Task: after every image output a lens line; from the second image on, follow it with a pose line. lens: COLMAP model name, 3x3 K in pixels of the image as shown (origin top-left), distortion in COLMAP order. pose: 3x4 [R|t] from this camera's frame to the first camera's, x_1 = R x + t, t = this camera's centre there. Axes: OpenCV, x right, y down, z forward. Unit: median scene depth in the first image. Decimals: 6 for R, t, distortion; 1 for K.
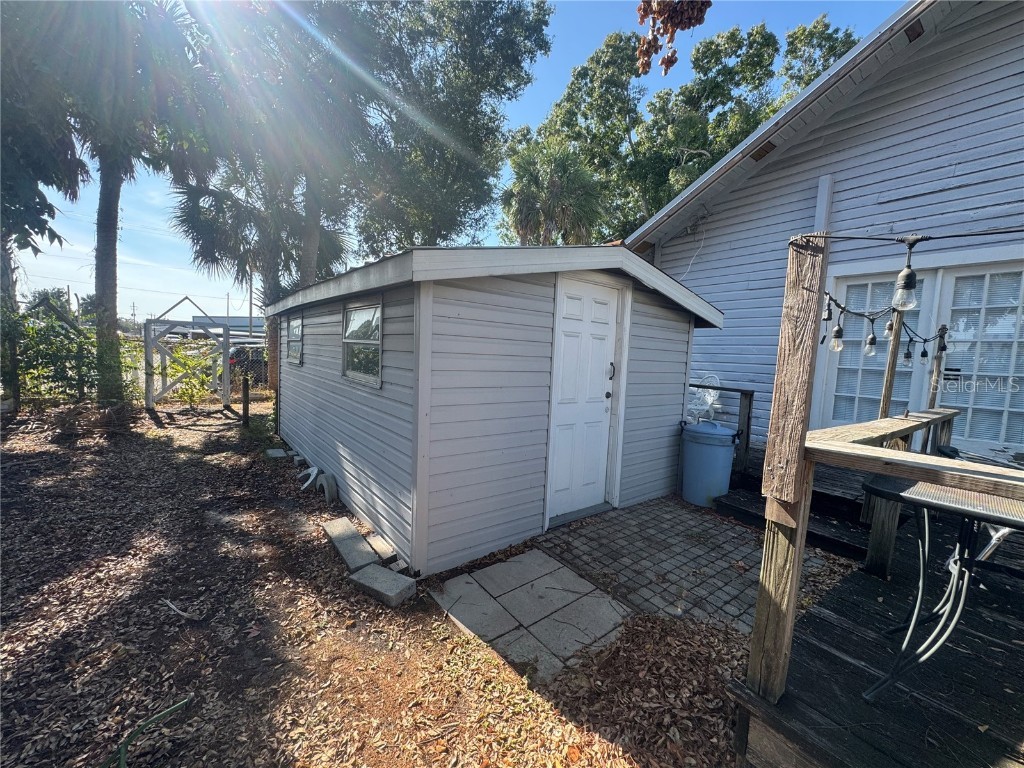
lens RADIAL K [[407.3, 0, 516.4], [0, 407.3, 389.9], [0, 0, 1]] dist [-0.003016, 0.000032]
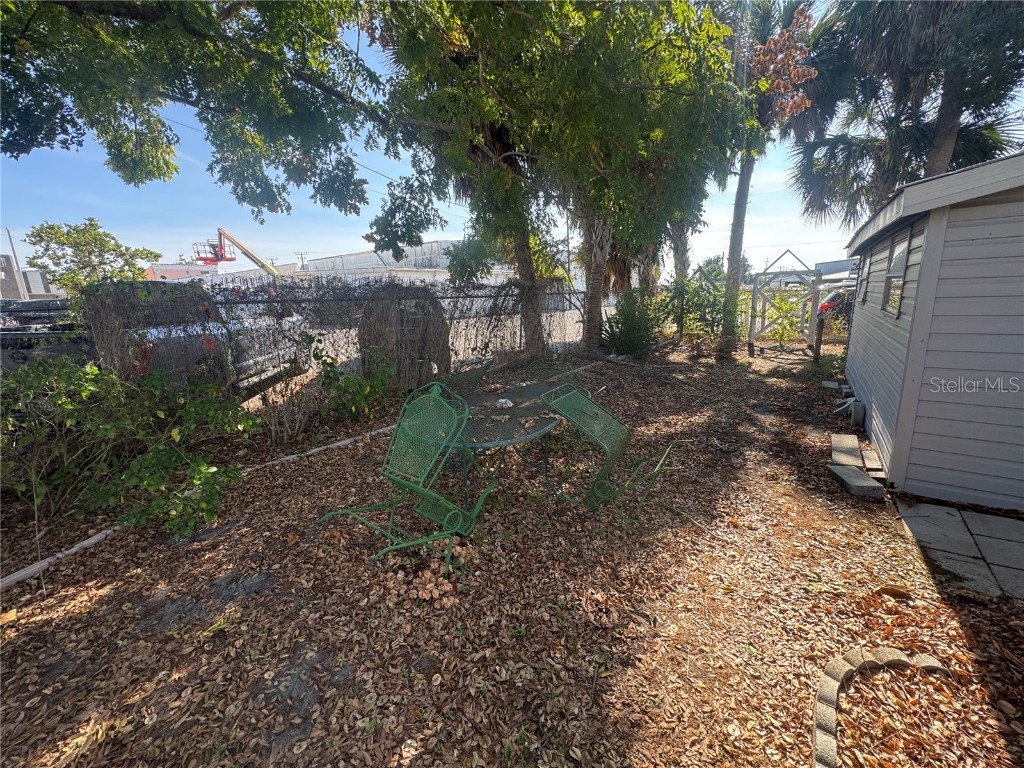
lens RADIAL K [[407.3, 0, 511.4], [0, 407.3, 386.1], [0, 0, 1]] dist [-0.003016, 0.000032]
pose [[0.270867, 0.150185, -0.950829, 0.143825], [-0.037367, 0.988650, 0.145514, 0.019126], [0.961891, -0.003885, 0.273405, -0.086467]]
